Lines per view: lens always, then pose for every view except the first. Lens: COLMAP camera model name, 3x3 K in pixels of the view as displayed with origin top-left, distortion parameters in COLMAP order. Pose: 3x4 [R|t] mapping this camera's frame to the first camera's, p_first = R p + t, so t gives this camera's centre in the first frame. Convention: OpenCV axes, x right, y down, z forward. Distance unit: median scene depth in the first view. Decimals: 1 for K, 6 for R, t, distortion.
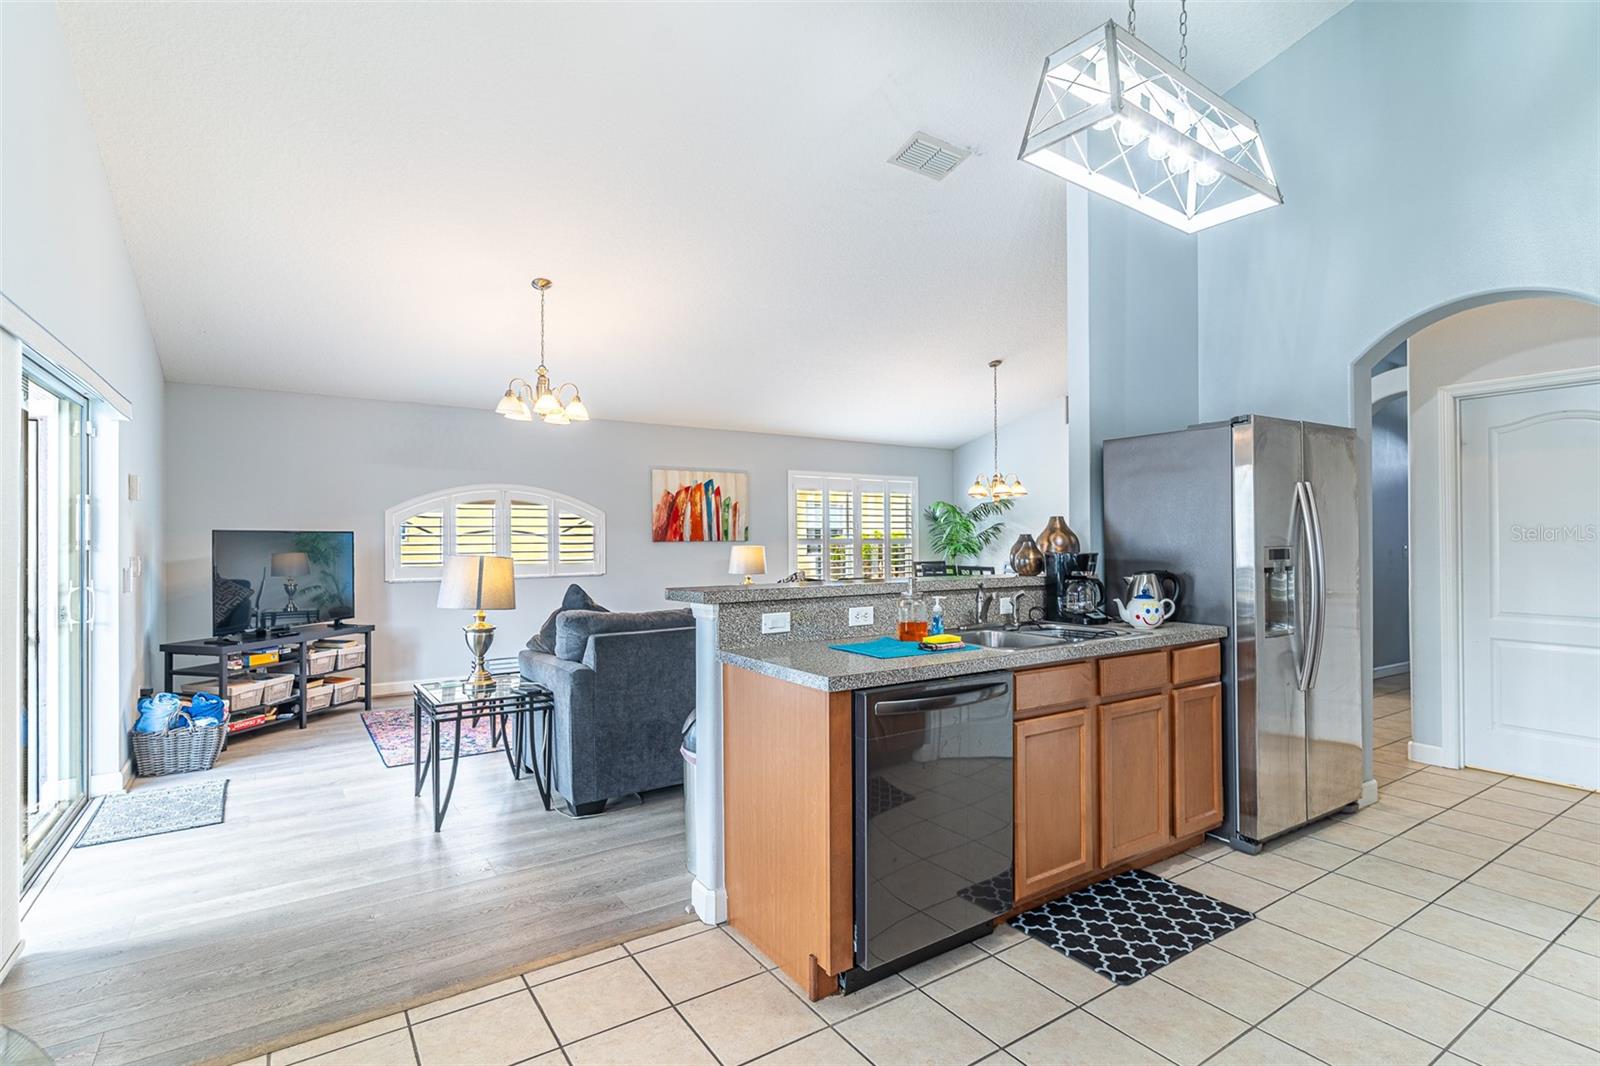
lens RADIAL K [[768.4, 0, 789.7], [0, 768.4, 526.9], [0, 0, 1]] dist [0.001354, -0.000555]
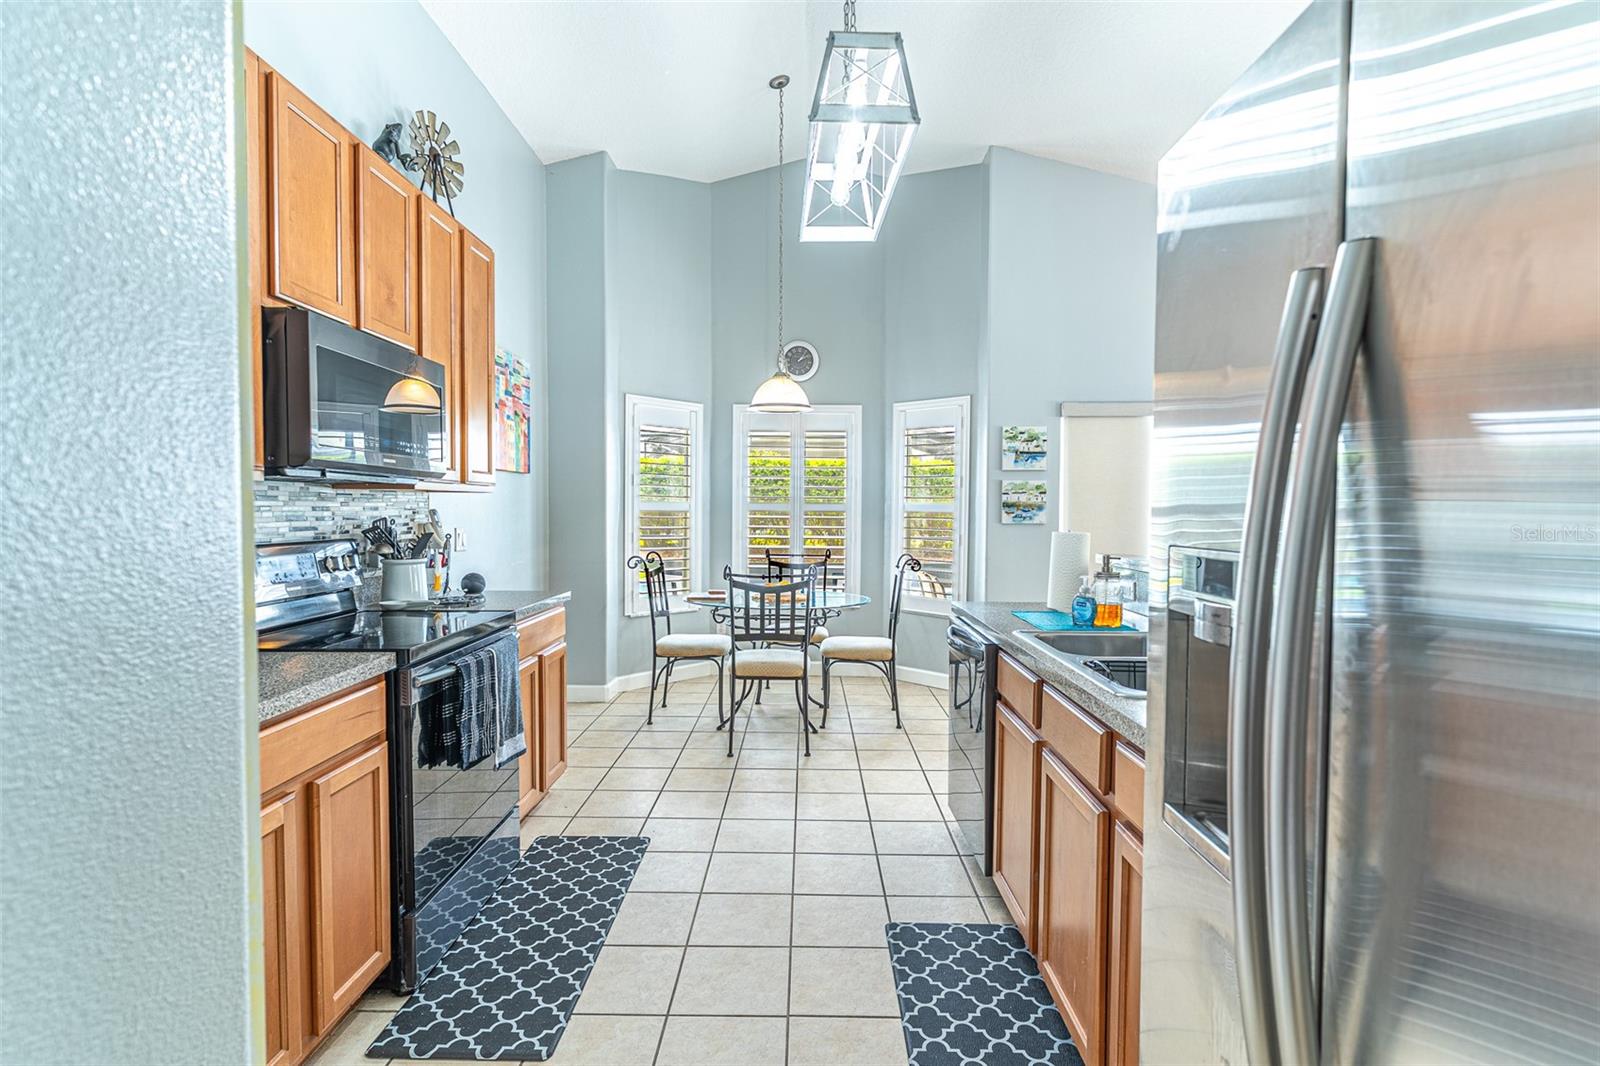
lens RADIAL K [[768.4, 0, 787.6], [0, 768.4, 525.0], [0, 0, 1]] dist [0.001354, -0.000555]
pose [[-0.576360, 0.017548, -0.817008, 0.578651], [0.006069, 0.999834, 0.017194, 0.005817], [0.817174, 0.004952, -0.576370, 0.626514]]
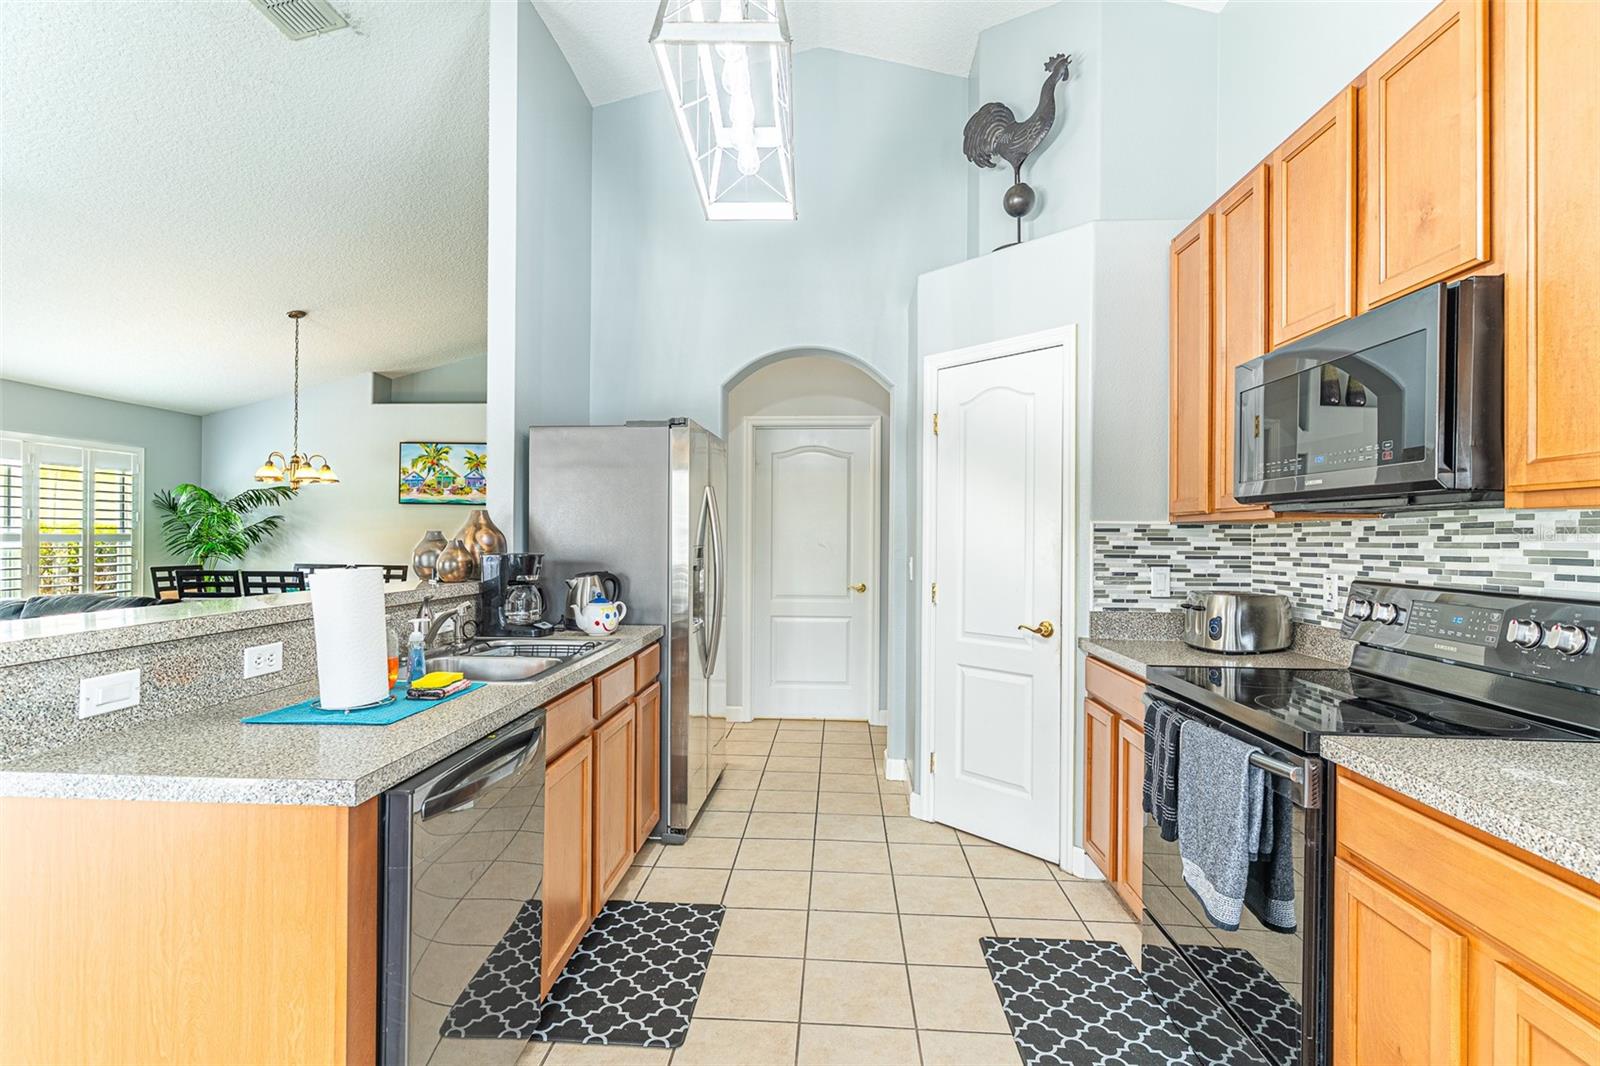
lens RADIAL K [[768.4, 0, 792.2], [0, 768.4, 529.4], [0, 0, 1]] dist [0.001354, -0.000555]
pose [[0.596959, 0.014277, 0.802145, -0.083595], [-0.019483, 0.999805, -0.003296, 0.002522], [-0.802035, -0.013661, 0.597121, 0.158457]]
